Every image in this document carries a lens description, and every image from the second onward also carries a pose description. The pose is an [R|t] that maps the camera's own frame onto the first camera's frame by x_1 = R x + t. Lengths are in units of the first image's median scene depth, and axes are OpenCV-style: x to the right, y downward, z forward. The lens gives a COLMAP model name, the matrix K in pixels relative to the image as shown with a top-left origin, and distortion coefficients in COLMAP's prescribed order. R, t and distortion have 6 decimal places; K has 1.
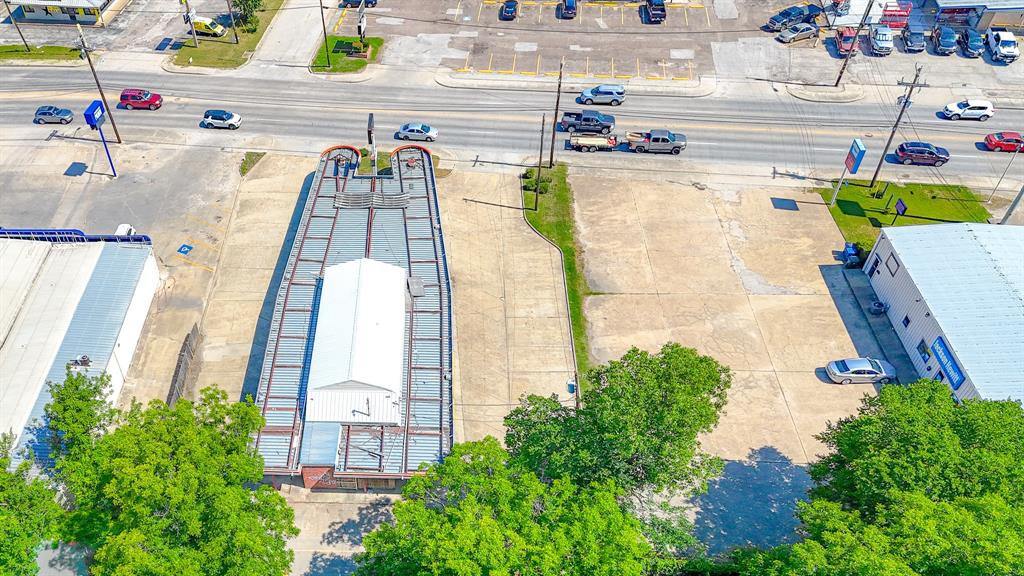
lens RADIAL K [[804.6, 0, 361.0], [0, 804.6, 380.8], [0, 0, 1]] dist [0.030342, -0.000324]
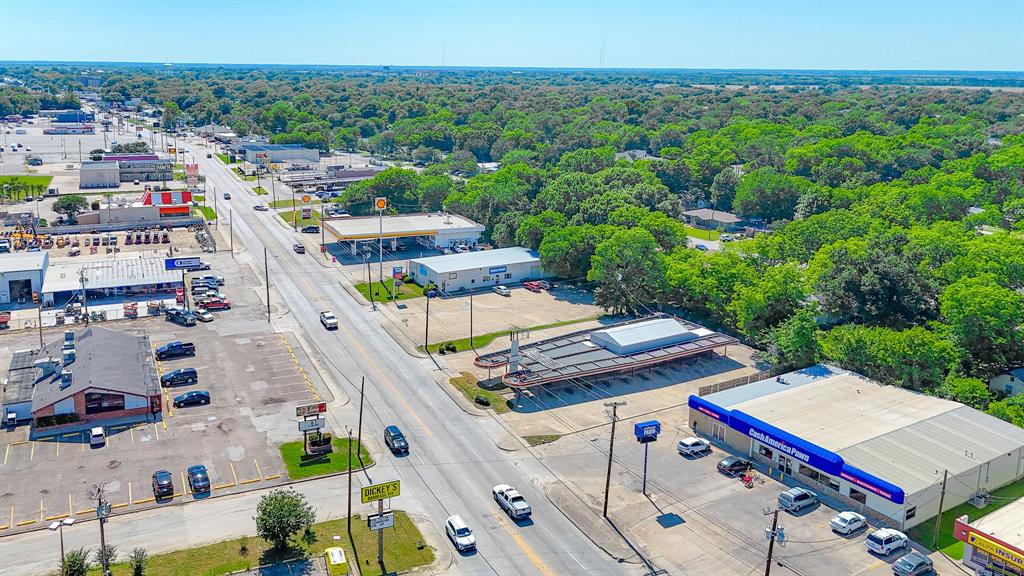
lens RADIAL K [[776.7, 0, 414.5], [0, 776.7, 253.9], [0, 0, 1]] dist [0.064671, -0.066027]
pose [[-0.548908, -0.146062, 0.823023, -0.973666], [0.630316, 0.574359, 0.522315, -1.192866], [-0.549001, 0.805467, -0.223205, 1.235378]]
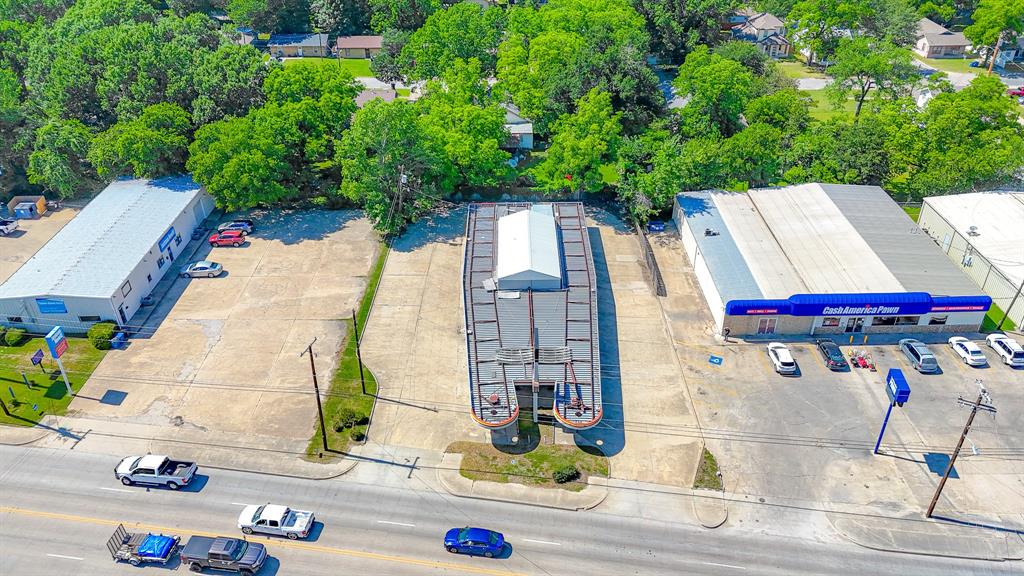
lens RADIAL K [[752.6, 0, 514.2], [0, 752.6, 292.0], [0, 0, 1]] dist [0.065048, -0.057719]
pose [[-0.995066, 0.096762, -0.021932, 0.046709], [-0.006116, 0.160810, 0.986966, -1.091809], [0.099028, 0.982231, -0.159424, 1.016465]]
